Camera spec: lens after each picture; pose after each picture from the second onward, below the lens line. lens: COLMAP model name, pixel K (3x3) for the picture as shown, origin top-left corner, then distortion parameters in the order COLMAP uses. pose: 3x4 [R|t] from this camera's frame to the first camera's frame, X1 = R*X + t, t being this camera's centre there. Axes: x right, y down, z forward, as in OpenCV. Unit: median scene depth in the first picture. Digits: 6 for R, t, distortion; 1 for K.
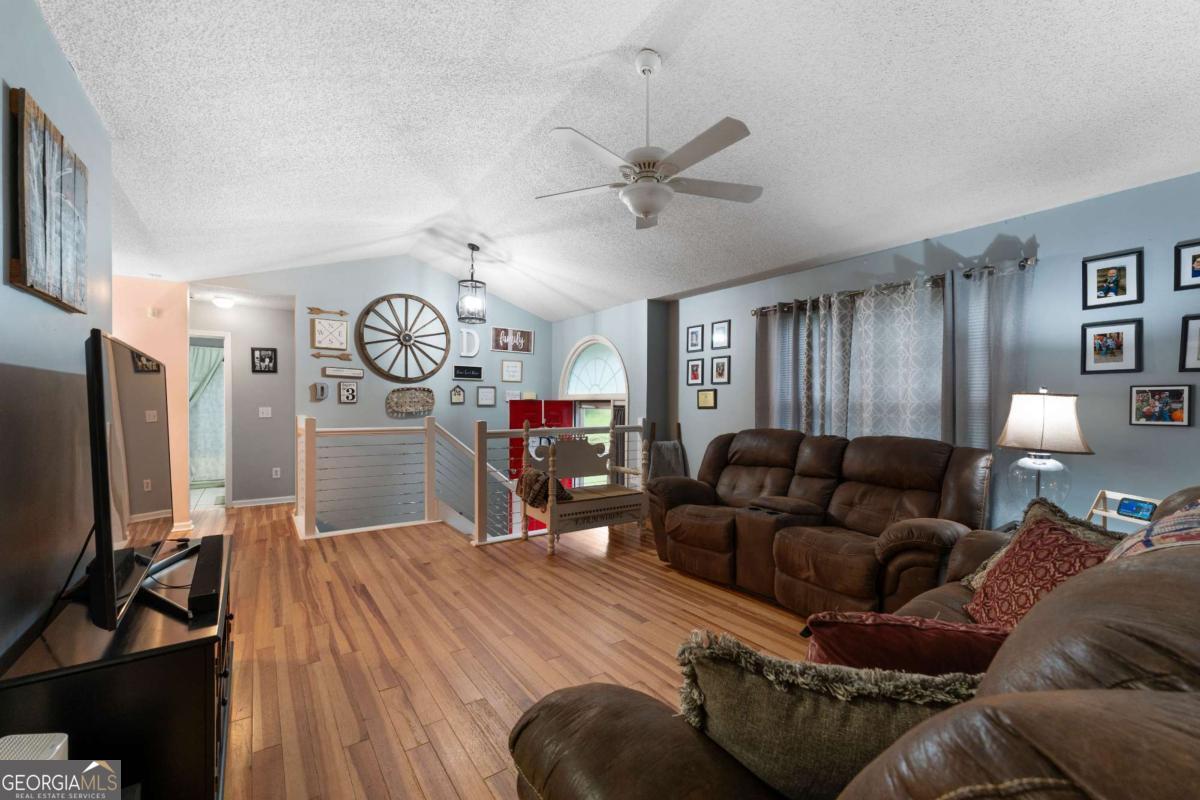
lens RADIAL K [[487.3, 0, 590.0], [0, 487.3, 407.0], [0, 0, 1]] dist [0.004326, -0.001804]
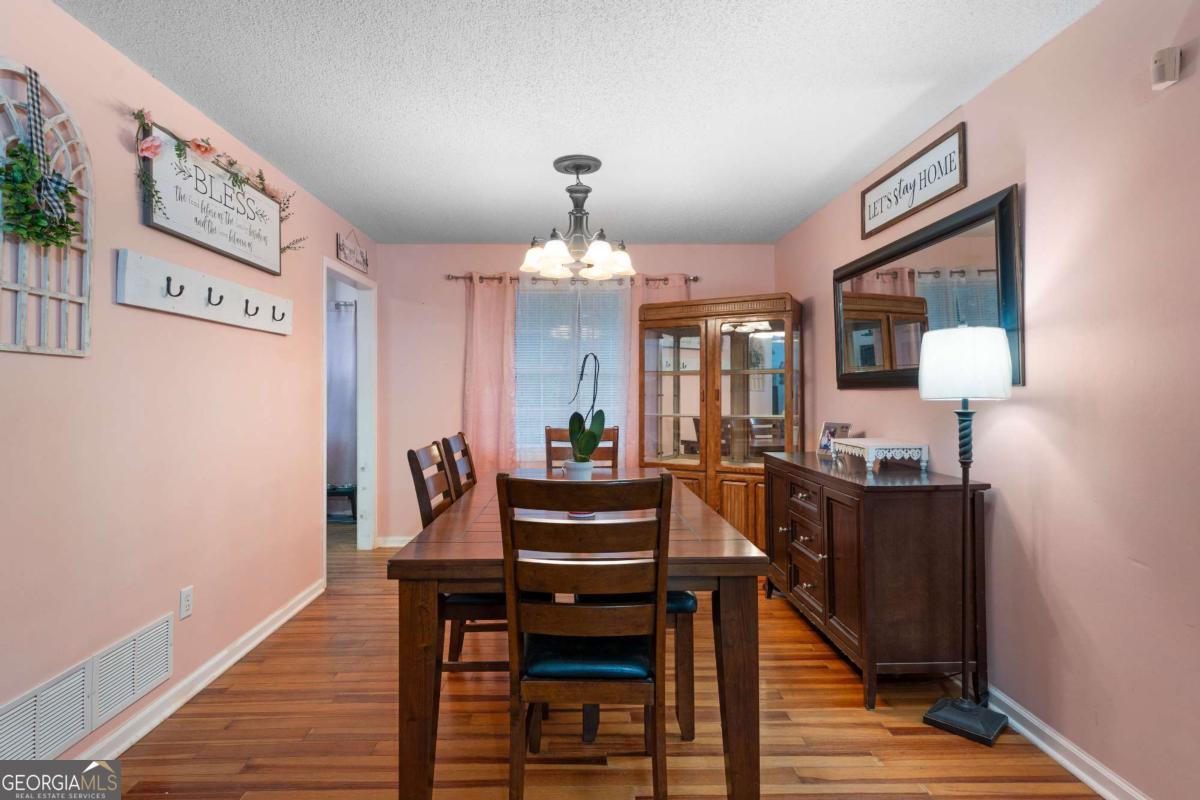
lens RADIAL K [[618.7, 0, 601.6], [0, 618.7, 389.0], [0, 0, 1]] dist [-0.005065, 0.001835]
pose [[-0.545788, -0.007230, -0.837892, -0.371045], [-0.004727, 0.999973, -0.005550, -0.002590], [0.837910, 0.000932, -0.545808, 0.829101]]
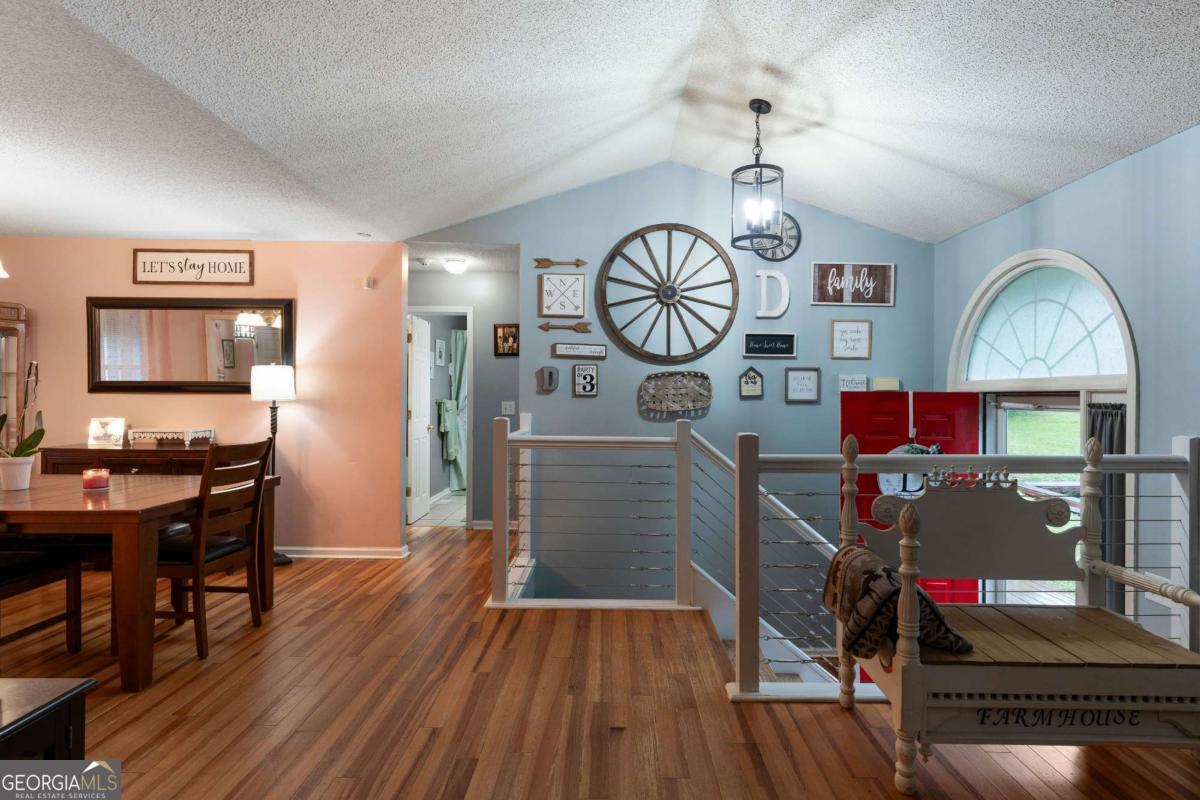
lens RADIAL K [[599.0, 0, 613.7], [0, 599.0, 392.9], [0, 0, 1]] dist [-0.002502, 0.000940]
pose [[0.829359, -0.000406, -0.558716, -0.004807], [-0.007886, 0.999892, -0.012433, -0.003110], [0.558660, 0.014717, 0.829266, 0.367366]]
